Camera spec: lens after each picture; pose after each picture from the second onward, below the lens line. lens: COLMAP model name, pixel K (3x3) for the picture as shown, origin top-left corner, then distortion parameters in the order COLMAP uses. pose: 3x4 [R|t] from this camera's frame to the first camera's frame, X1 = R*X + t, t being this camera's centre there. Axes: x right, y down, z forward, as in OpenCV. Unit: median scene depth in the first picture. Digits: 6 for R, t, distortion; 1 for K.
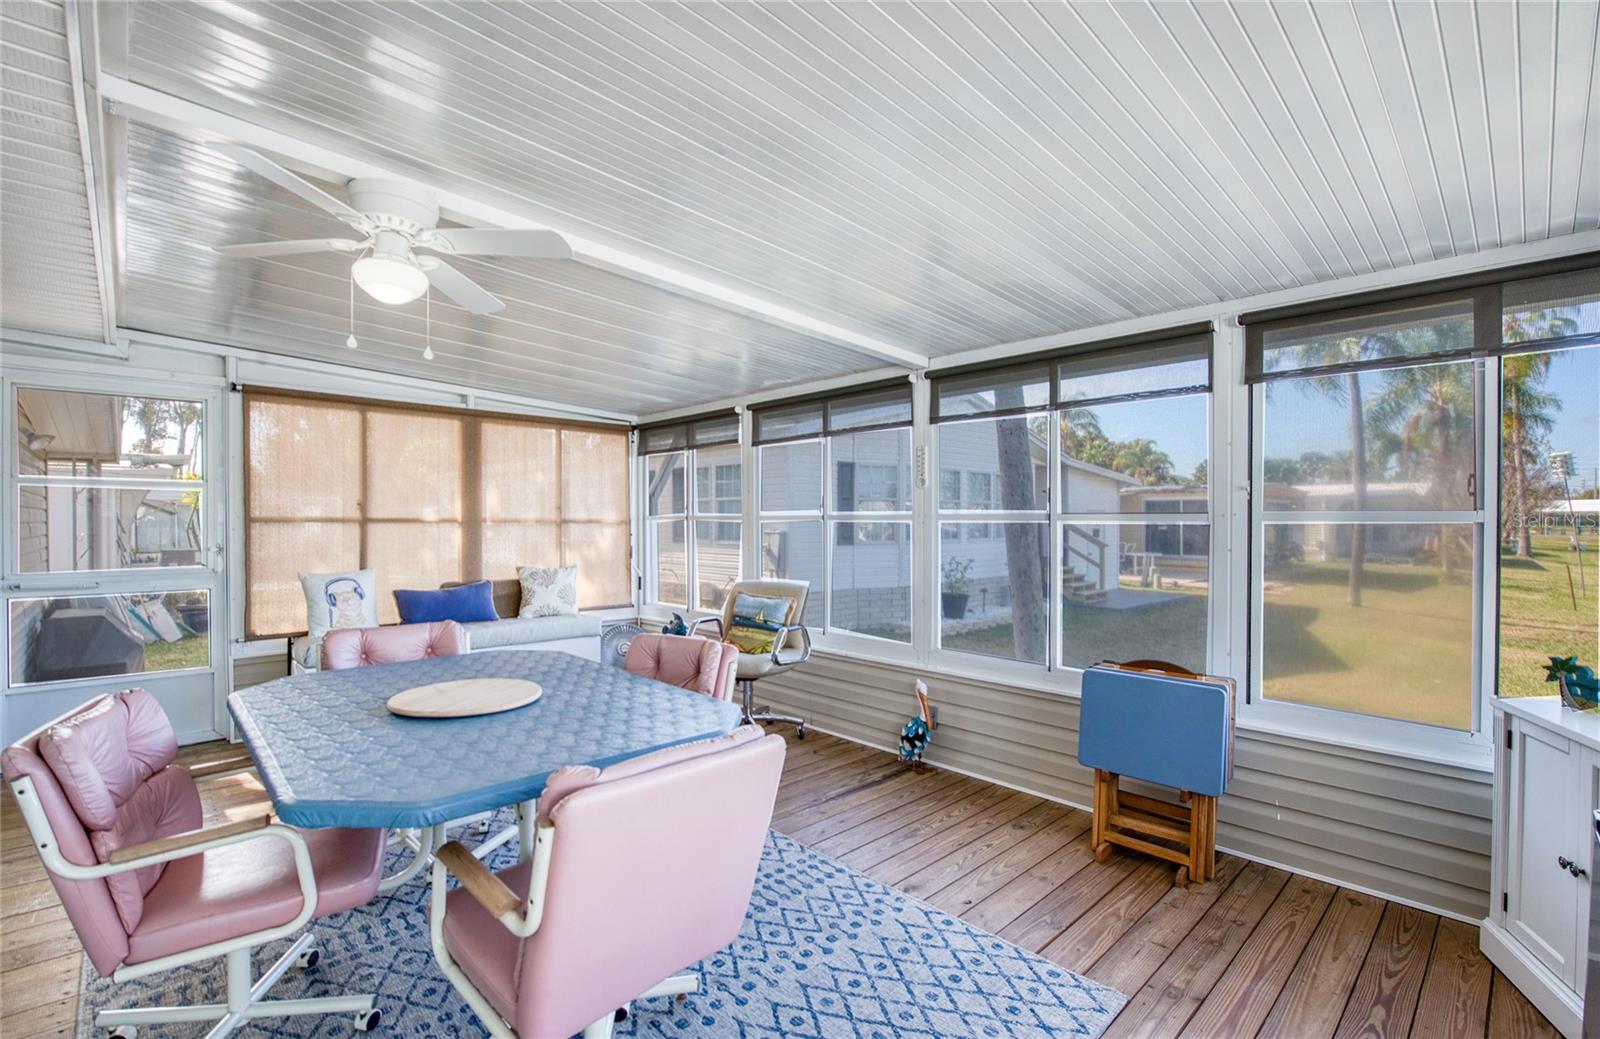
lens RADIAL K [[727.9, 0, 795.8], [0, 727.9, 521.9], [0, 0, 1]] dist [0.000730, 0.000160]
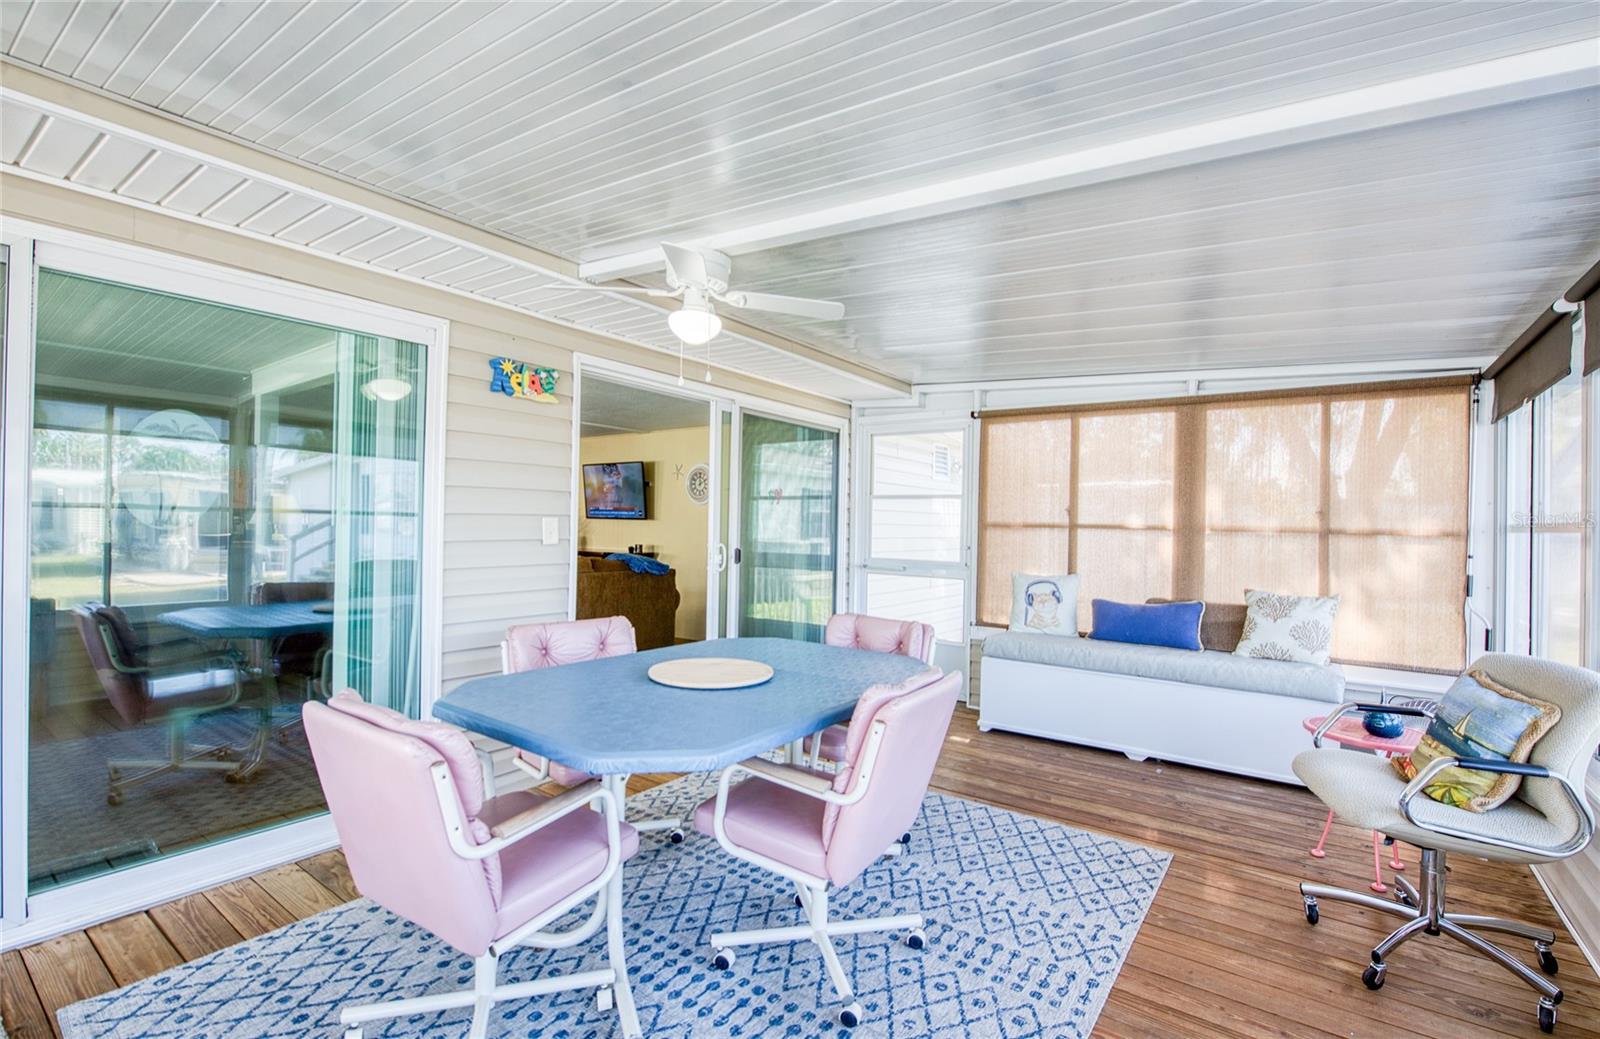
lens RADIAL K [[727.9, 0, 794.7], [0, 727.9, 525.1], [0, 0, 1]] dist [0.000730, 0.000160]
pose [[0.187553, 0.006458, -0.982233, 0.301284], [-0.019738, 0.999801, 0.002805, 0.001154], [0.982056, 0.018861, 0.187644, 0.397589]]
